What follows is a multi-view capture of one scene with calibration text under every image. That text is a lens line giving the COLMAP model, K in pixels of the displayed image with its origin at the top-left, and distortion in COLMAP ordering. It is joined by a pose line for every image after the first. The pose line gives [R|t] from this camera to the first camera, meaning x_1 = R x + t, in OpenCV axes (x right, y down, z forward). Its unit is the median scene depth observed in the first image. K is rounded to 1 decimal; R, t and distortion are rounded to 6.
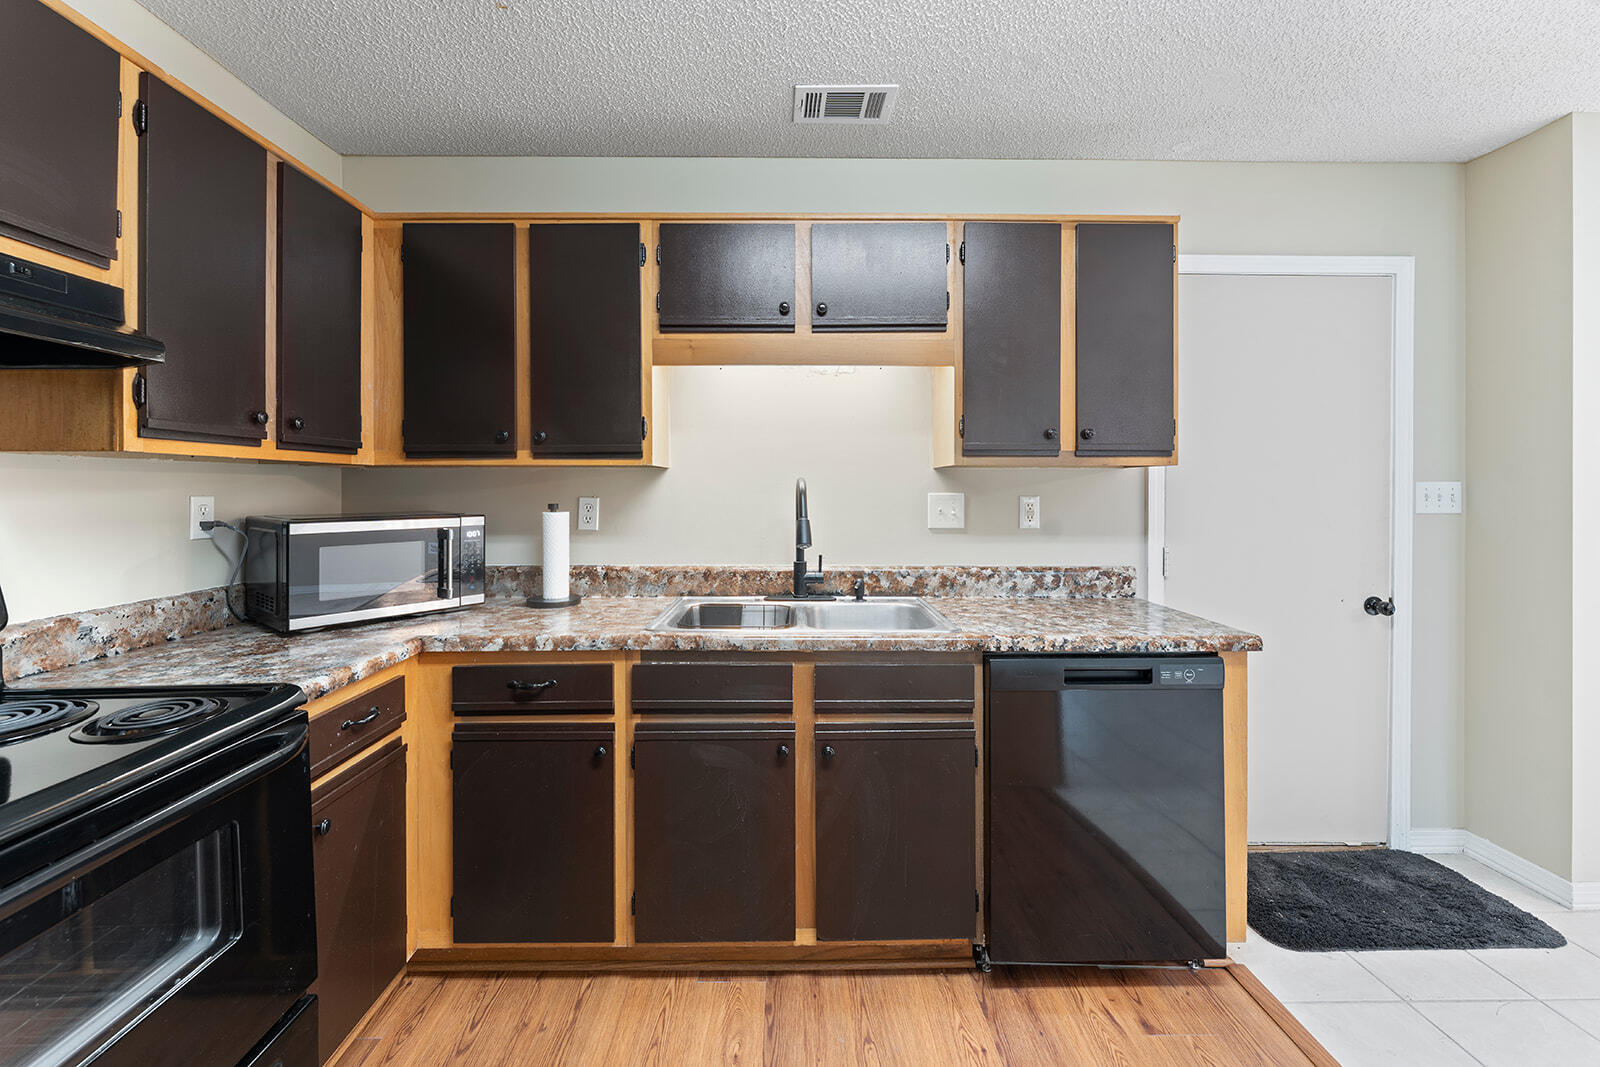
lens RADIAL K [[653.6, 0, 794.7], [0, 653.6, 488.2], [0, 0, 1]] dist [0.000457, -0.000112]
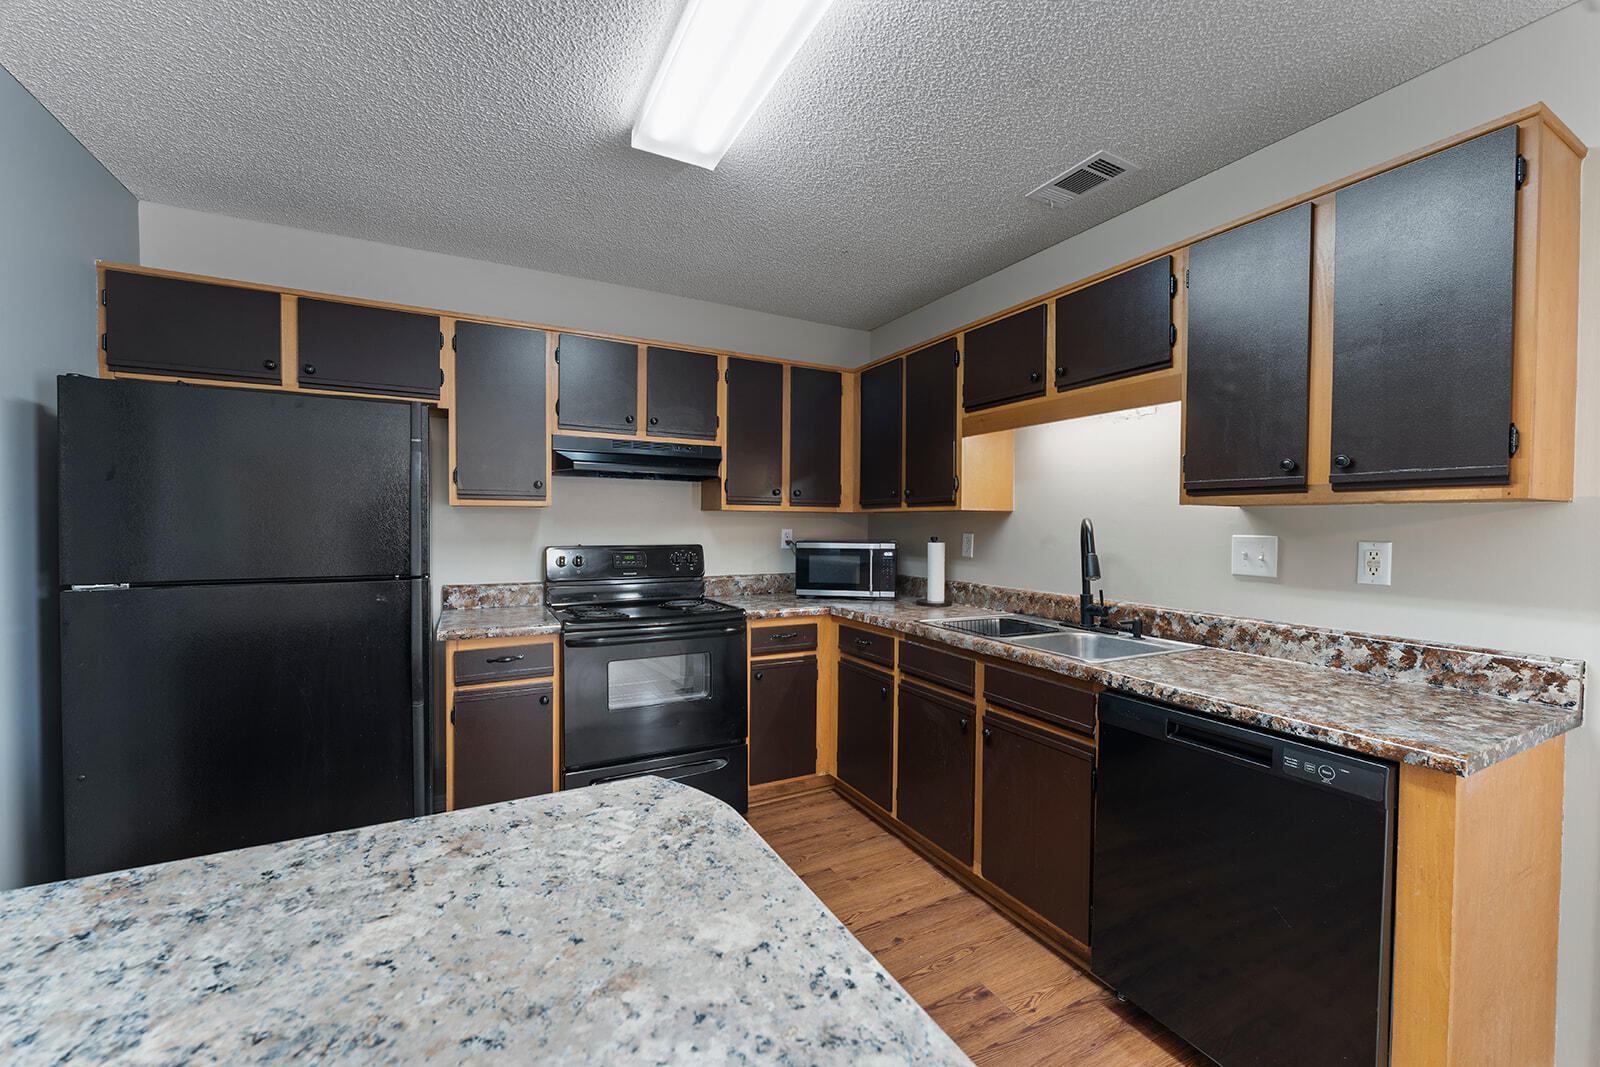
lens RADIAL K [[633.2, 0, 800.0], [0, 633.2, 533.5], [0, 0, 1]] dist [0.001326, 0.000056]
pose [[0.461926, 0.018135, -0.886733, 0.811440], [-0.008433, 0.999836, 0.016055, -0.004412], [0.886879, 0.000062, 0.462003, 0.080524]]
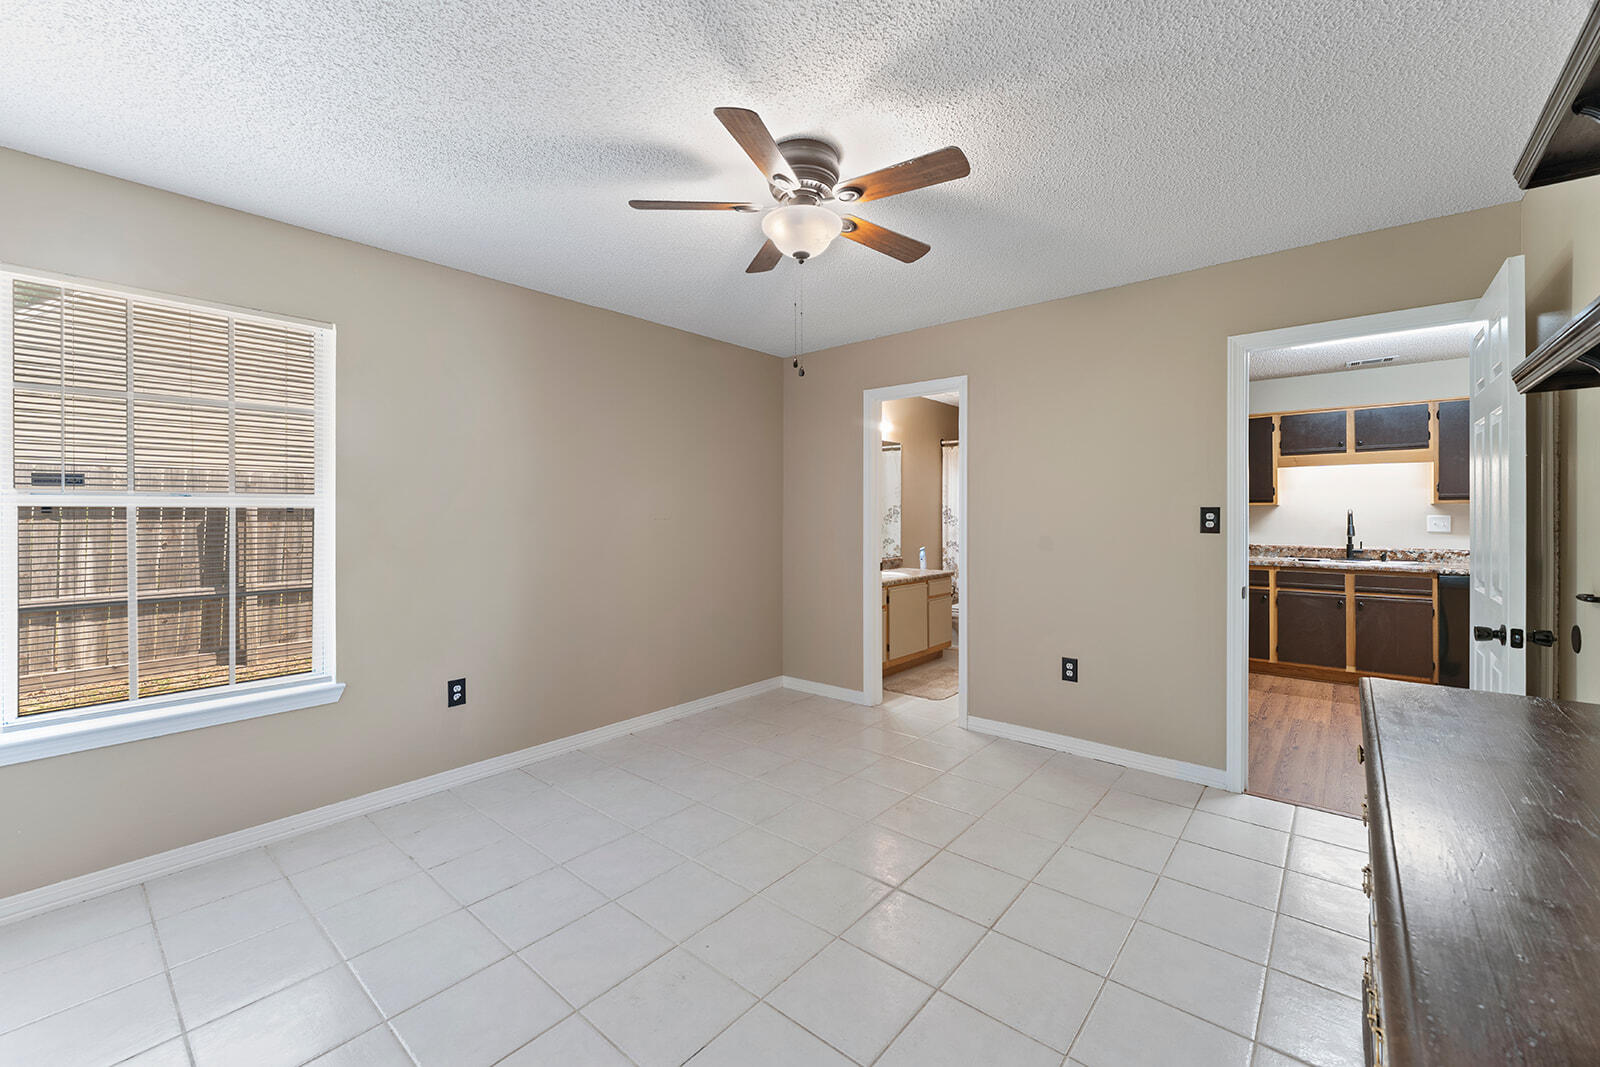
lens RADIAL K [[643.9, 0, 800.7], [0, 643.9, 516.4], [0, 0, 1]] dist [-0.000113, 0.000001]
pose [[0.754765, 0.000412, -0.655995, 0.040590], [0.001238, 0.999997, 0.002052, 0.004014], [0.655994, -0.002361, 0.754763, -2.306134]]
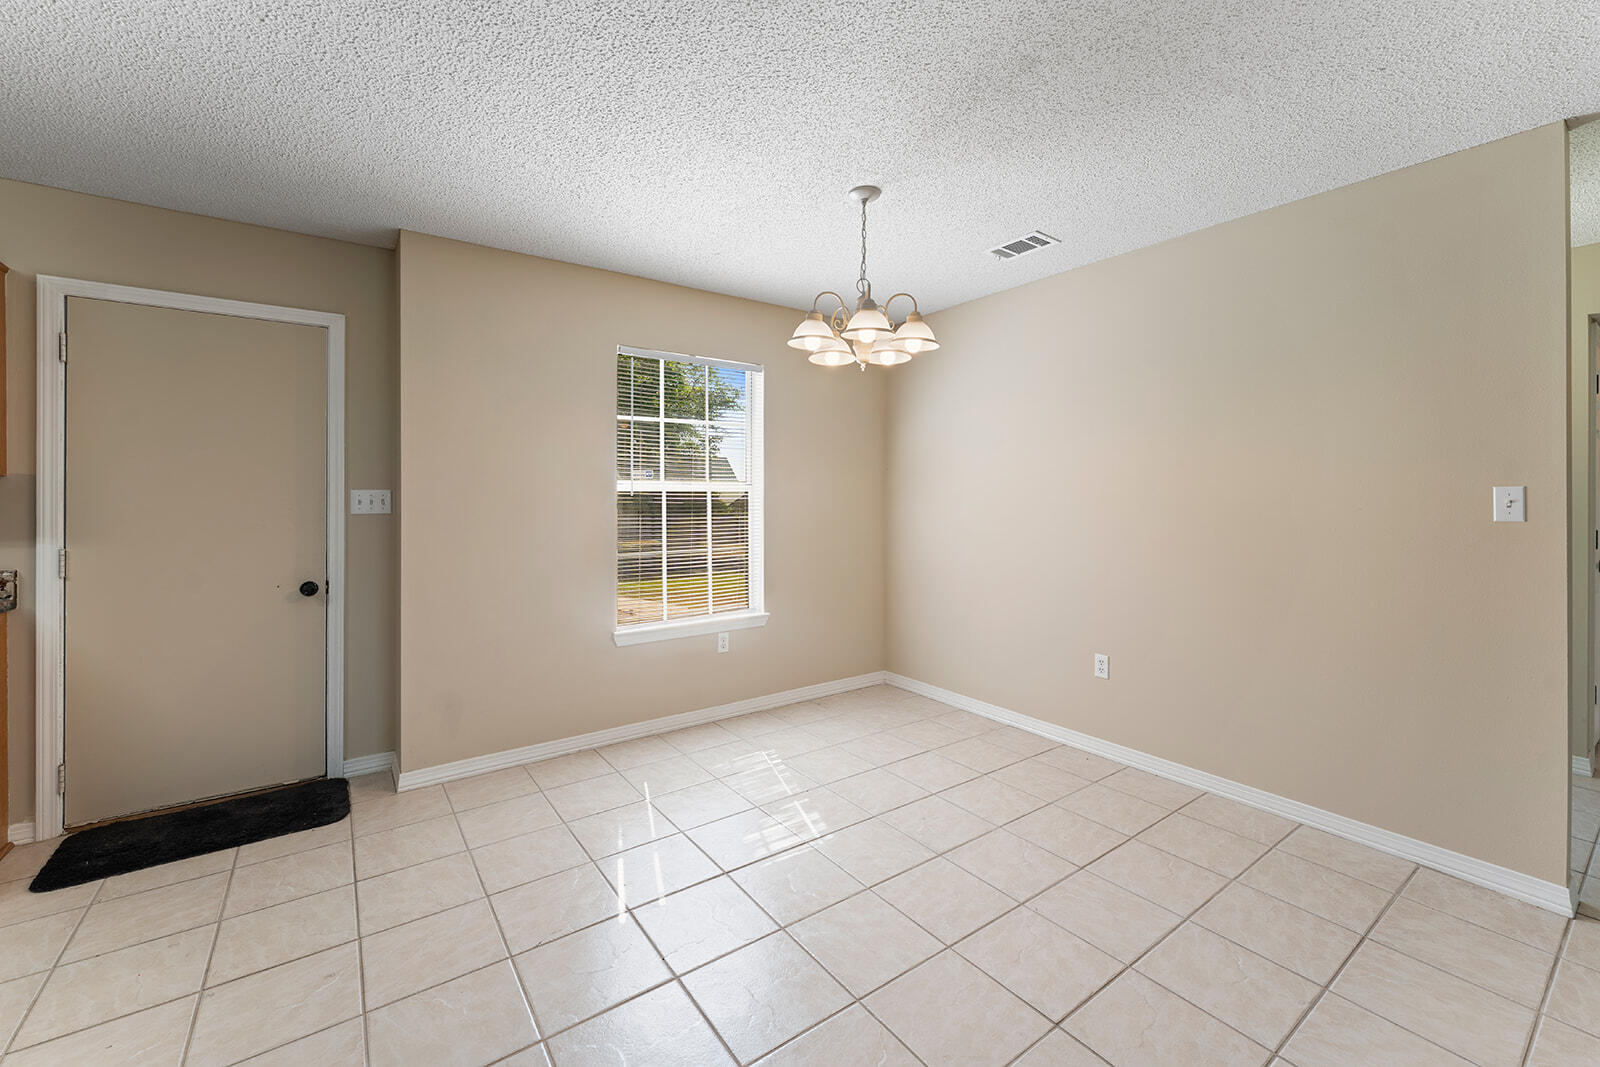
lens RADIAL K [[657.8, 0, 796.2], [0, 657.8, 495.3], [0, 0, 1]] dist [-0.001079, -0.000156]
pose [[0.821533, -0.001319, 0.570159, 1.088385], [0.001685, 0.999999, -0.000114, 0.002829], [-0.570158, 0.001055, 0.821534, -0.661916]]
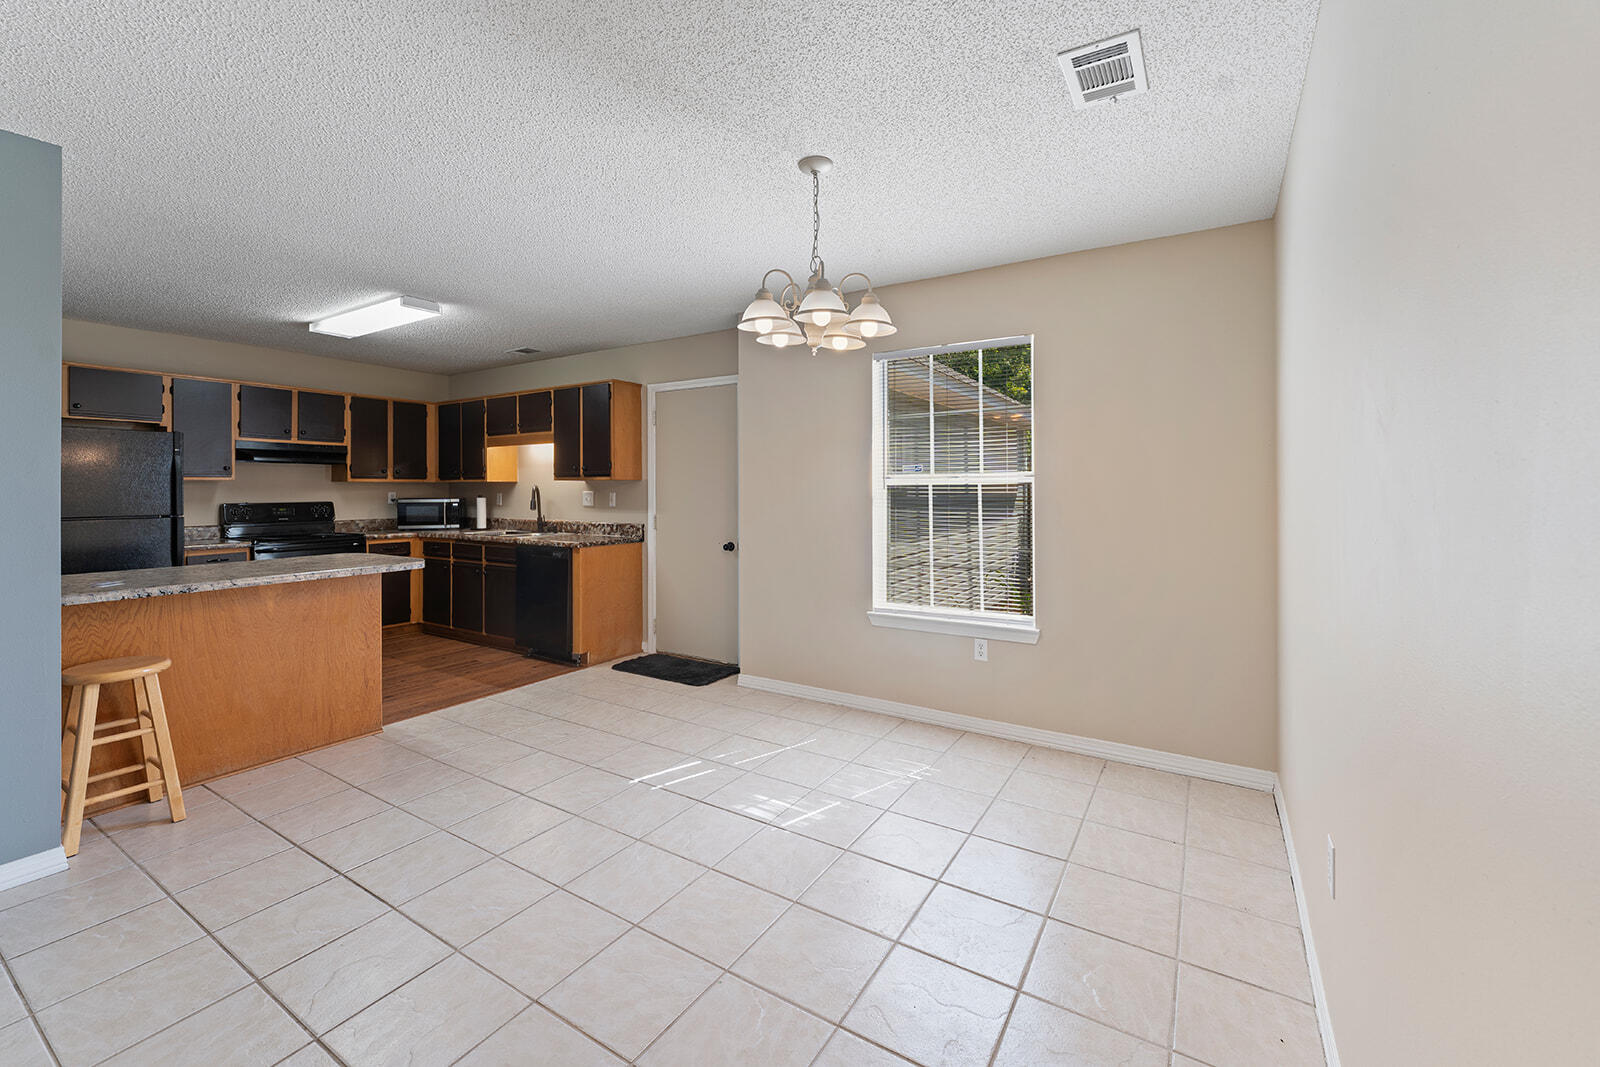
lens RADIAL K [[653.6, 0, 794.7], [0, 653.6, 488.2], [0, 0, 1]] dist [0.000457, -0.000112]
pose [[0.839740, -0.002801, -0.542981, 2.510386], [0.002105, 0.999996, -0.001904, 0.002599], [0.542984, 0.000456, 0.839743, -0.699870]]
